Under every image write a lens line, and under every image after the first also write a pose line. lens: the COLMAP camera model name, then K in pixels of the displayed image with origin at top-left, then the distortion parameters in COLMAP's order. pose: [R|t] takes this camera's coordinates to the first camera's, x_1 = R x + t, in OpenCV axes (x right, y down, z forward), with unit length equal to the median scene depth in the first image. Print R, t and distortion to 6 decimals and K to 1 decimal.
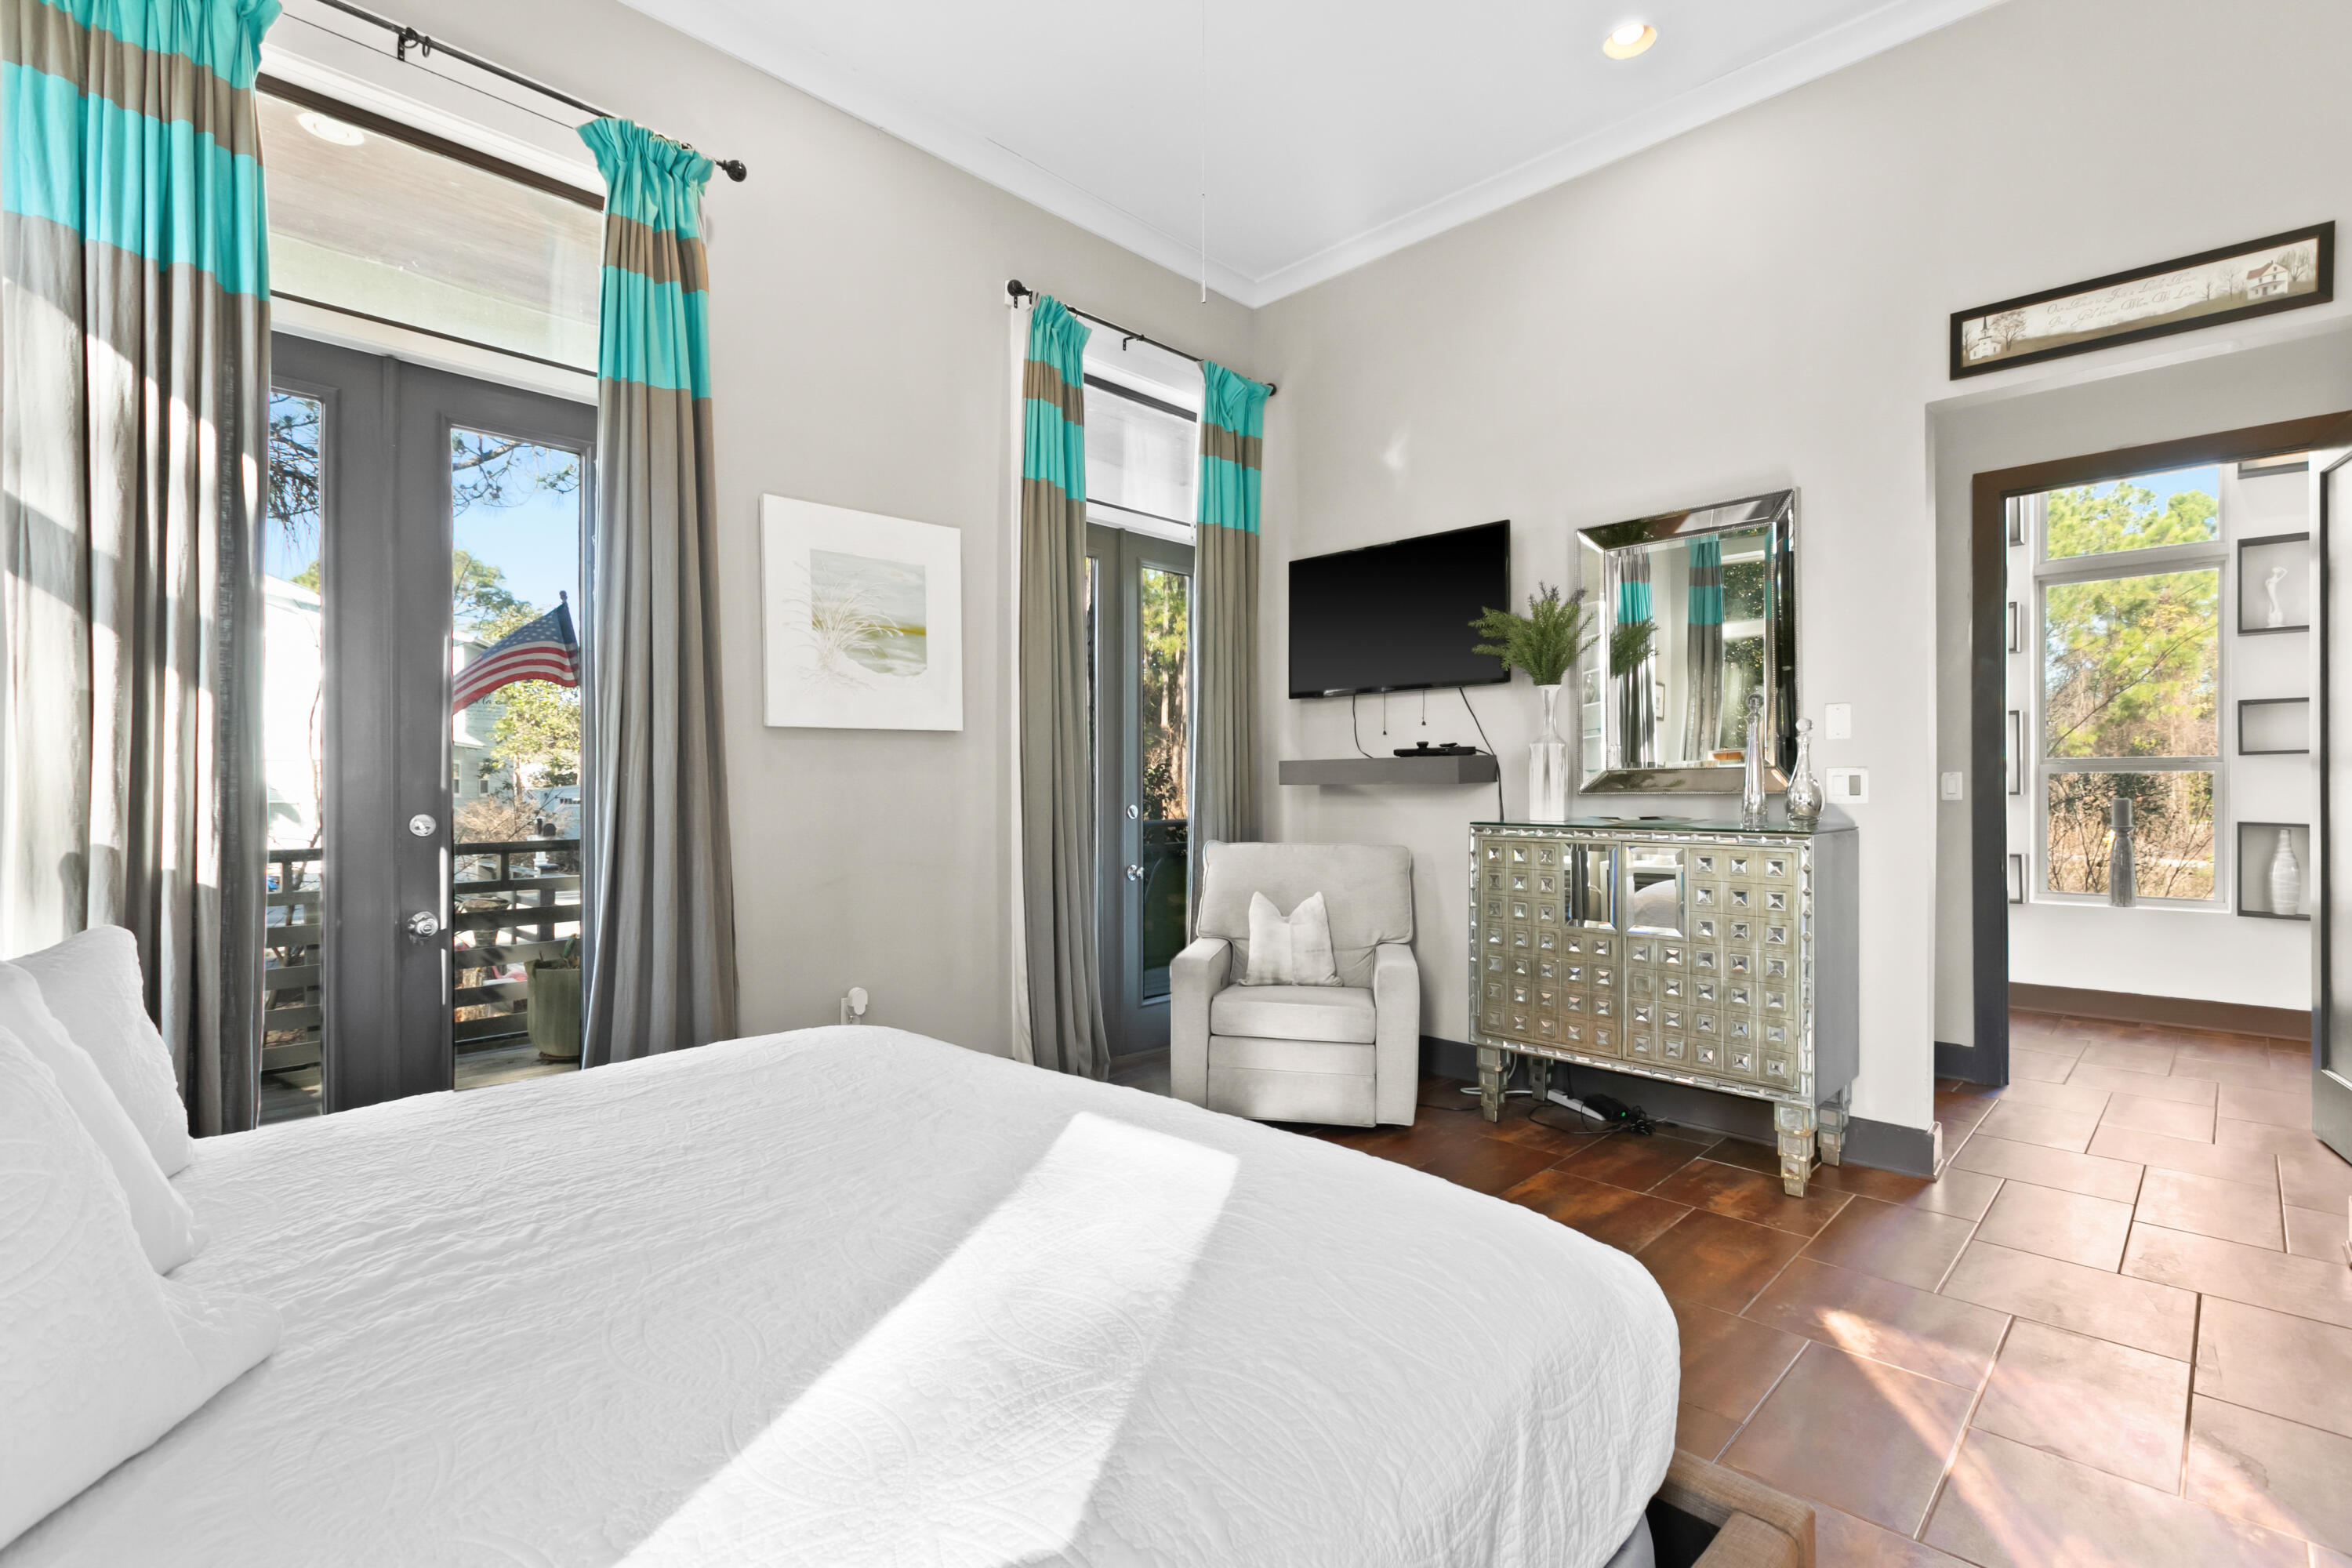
lens RADIAL K [[1090.2, 0, 1176.0], [0, 1090.2, 784.0], [0, 0, 1]] dist [0.004057, 0.000390]
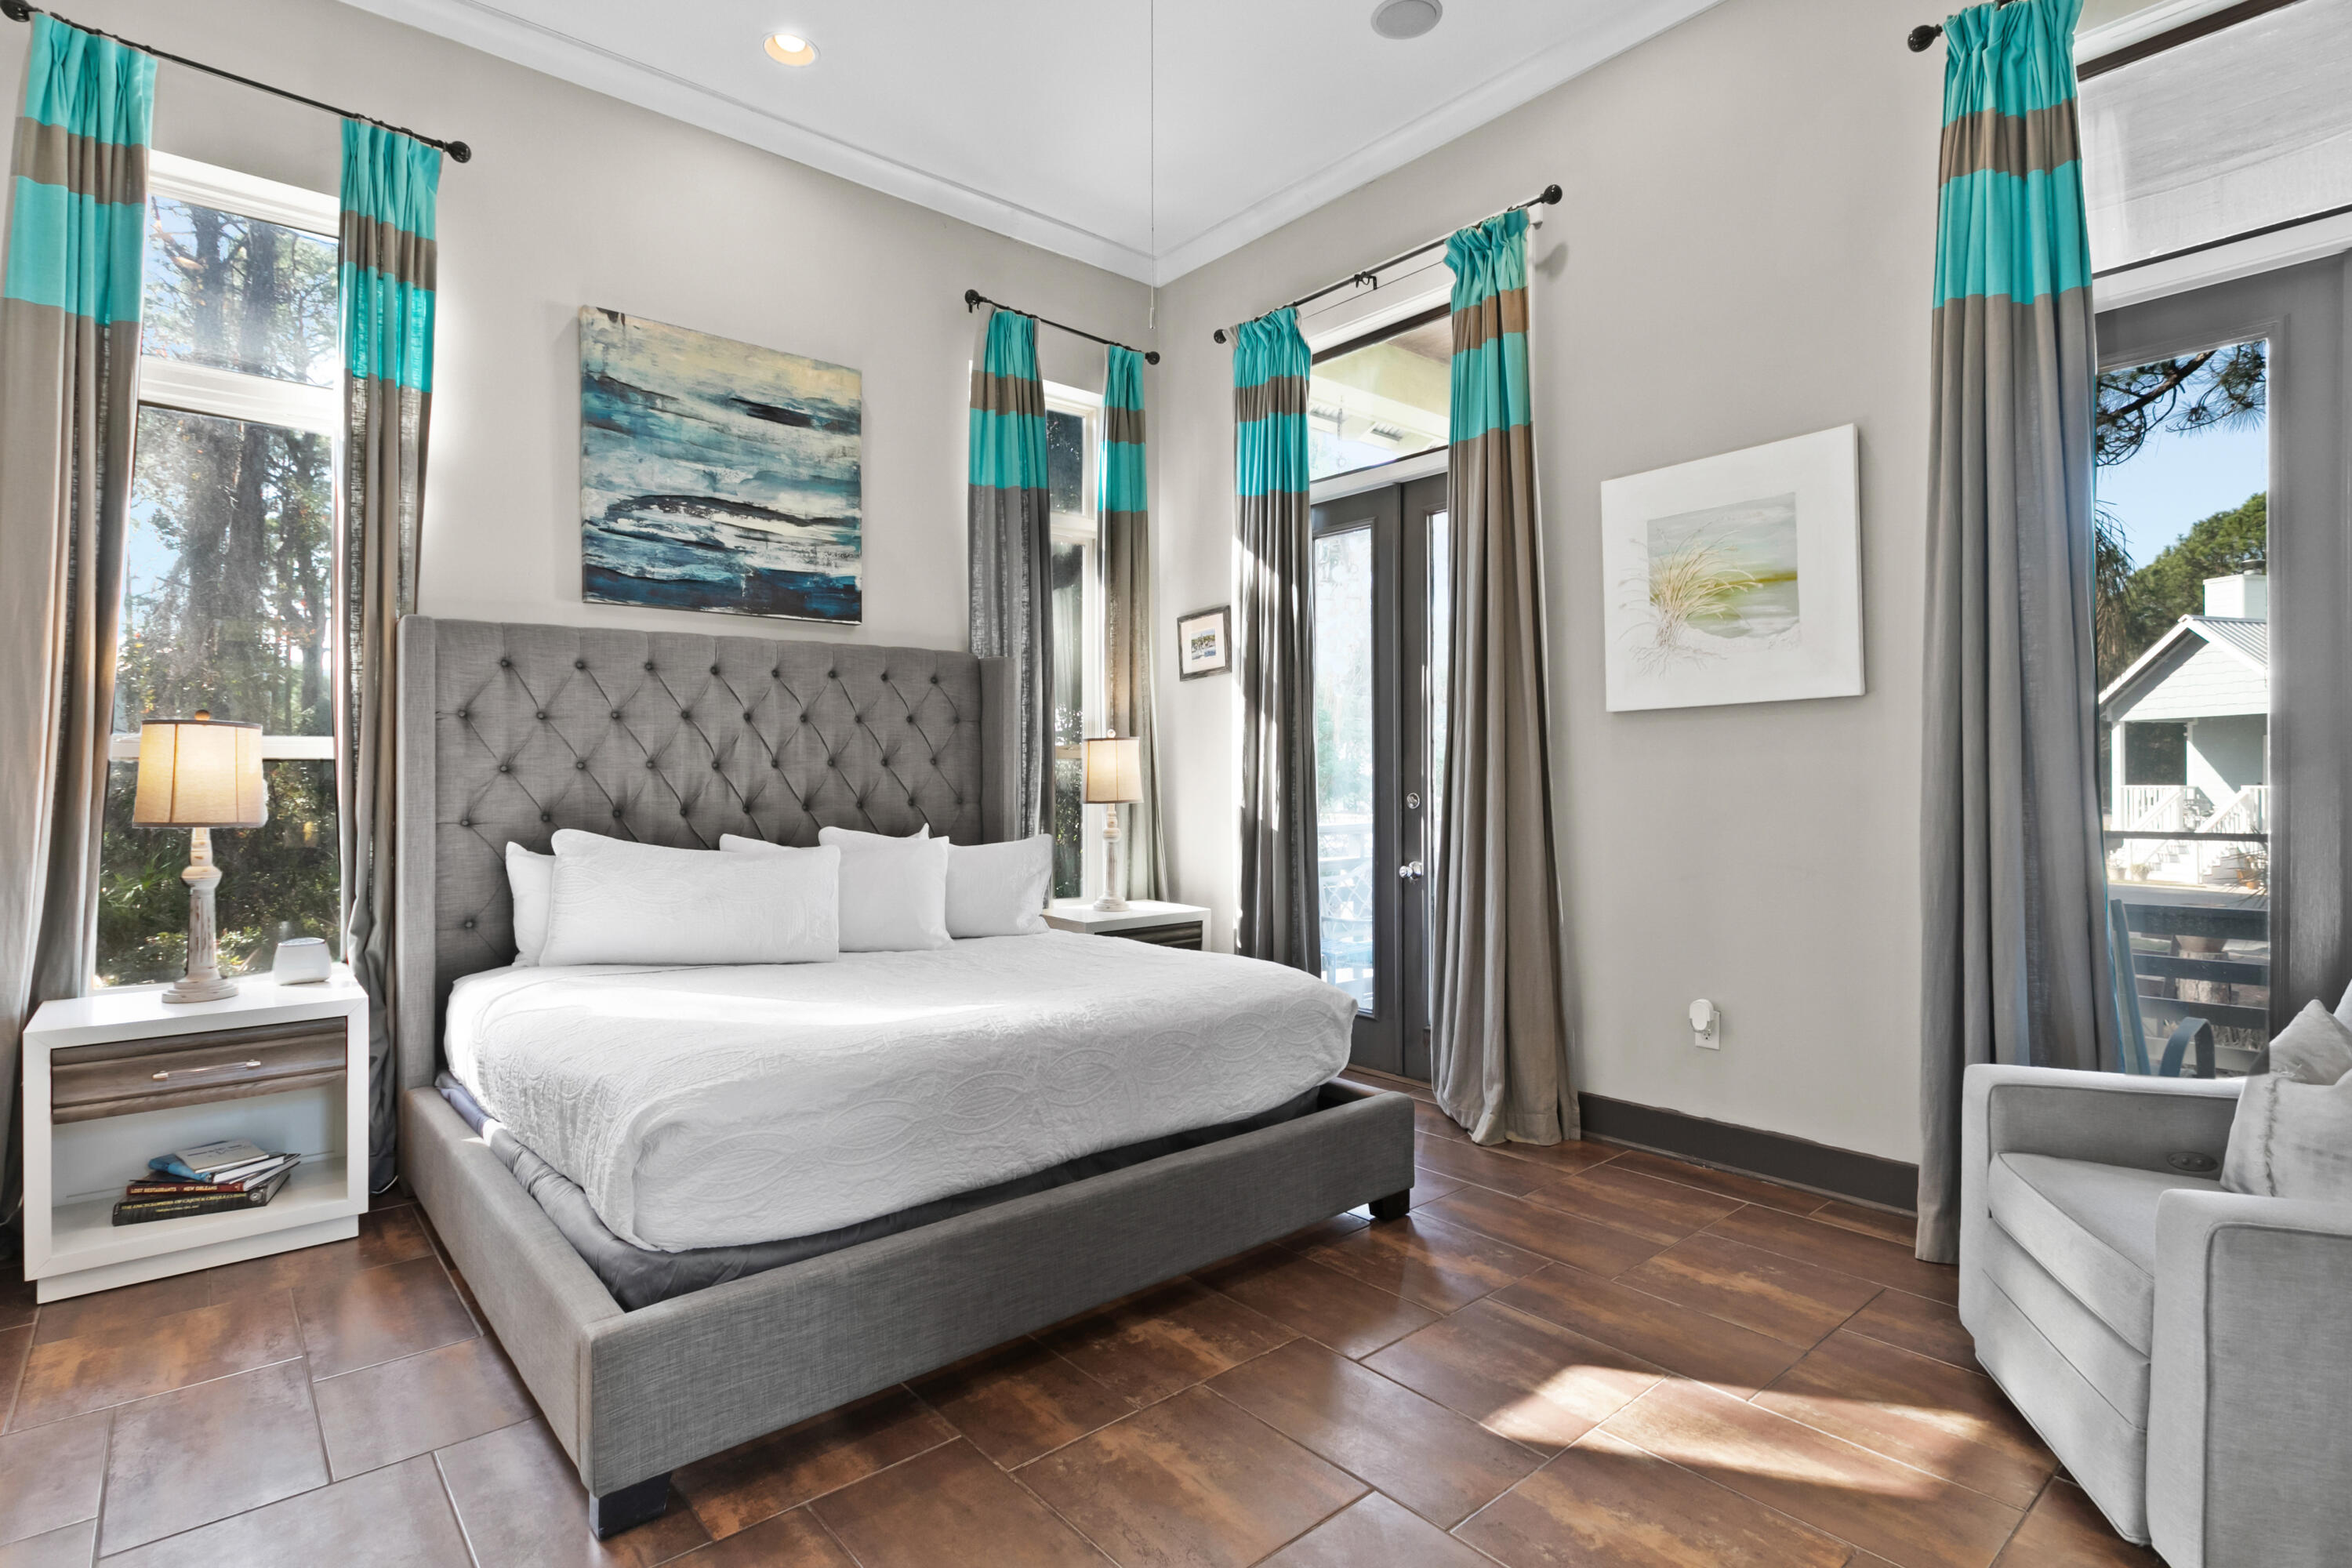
lens RADIAL K [[1116.5, 0, 1176.0], [0, 1116.5, 784.0], [0, 0, 1]] dist [-0.000810, 0.000259]
pose [[-0.077314, 0.004024, -0.996999, 0.643651], [0.007217, 0.999968, 0.003477, 0.006150], [0.996981, -0.006926, -0.077341, 0.645585]]
